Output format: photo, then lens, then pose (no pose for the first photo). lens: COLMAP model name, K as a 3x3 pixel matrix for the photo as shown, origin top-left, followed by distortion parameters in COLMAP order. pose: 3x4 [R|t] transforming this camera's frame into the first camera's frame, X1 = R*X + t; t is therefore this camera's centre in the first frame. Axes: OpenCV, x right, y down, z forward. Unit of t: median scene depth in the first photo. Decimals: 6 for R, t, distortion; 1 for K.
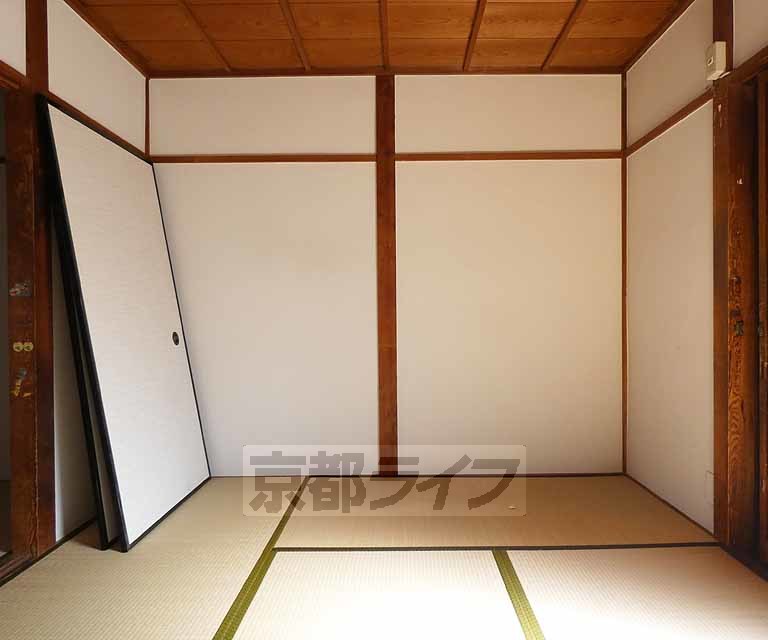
lens RADIAL K [[502.2, 0, 398.2], [0, 502.2, 317.5], [0, 0, 1]] dist [-0.002059, -0.001821]
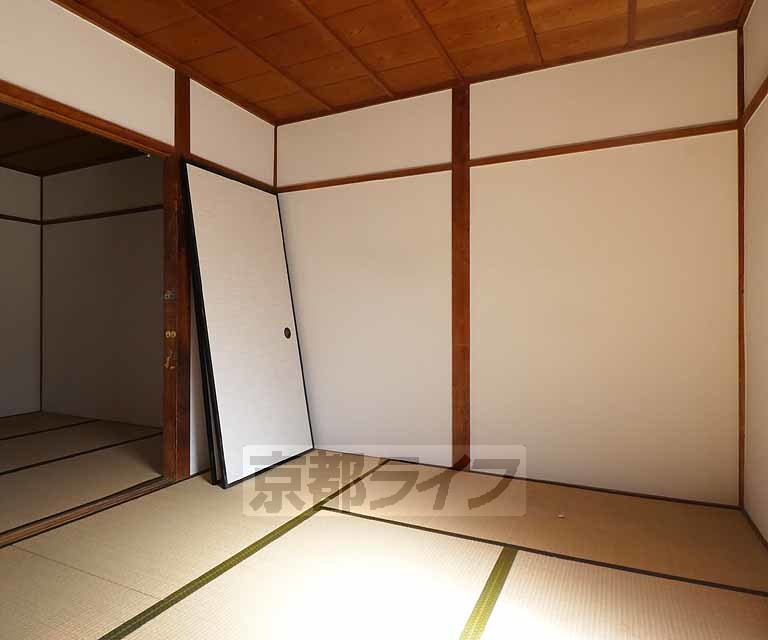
lens RADIAL K [[500.9, 0, 353.2], [0, 500.9, 319.1], [0, 0, 1]] dist [-0.006240, -0.004266]
pose [[0.888762, 0.010780, -0.458242, 0.285096], [-0.012764, 0.999918, -0.001232, 0.007286], [0.458191, 0.006944, 0.888827, -0.029095]]
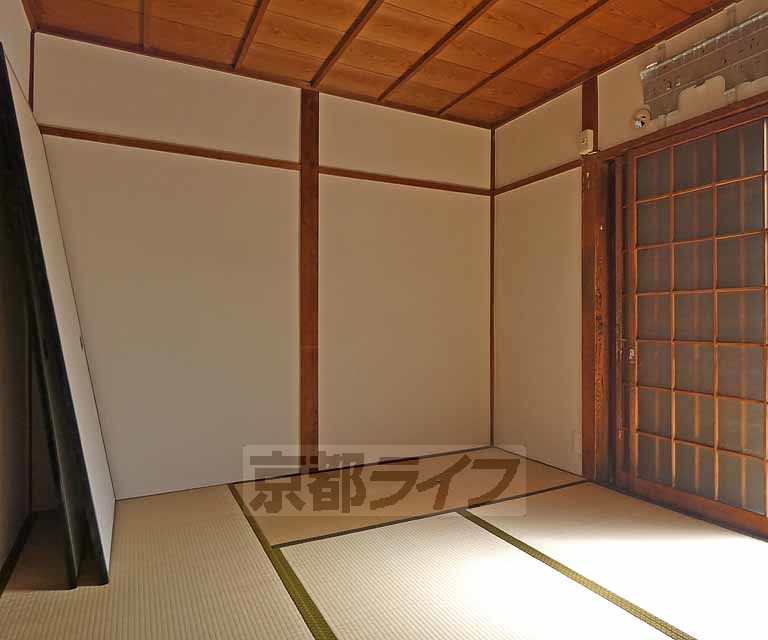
lens RADIAL K [[509.3, 0, 394.1], [0, 509.3, 315.5], [0, 0, 1]] dist [0.000169, -0.001474]
pose [[0.887244, 0.012083, 0.461142, -0.395728], [-0.002739, 0.999777, -0.020927, 0.012347], [-0.461293, 0.017304, 0.887079, -0.023602]]
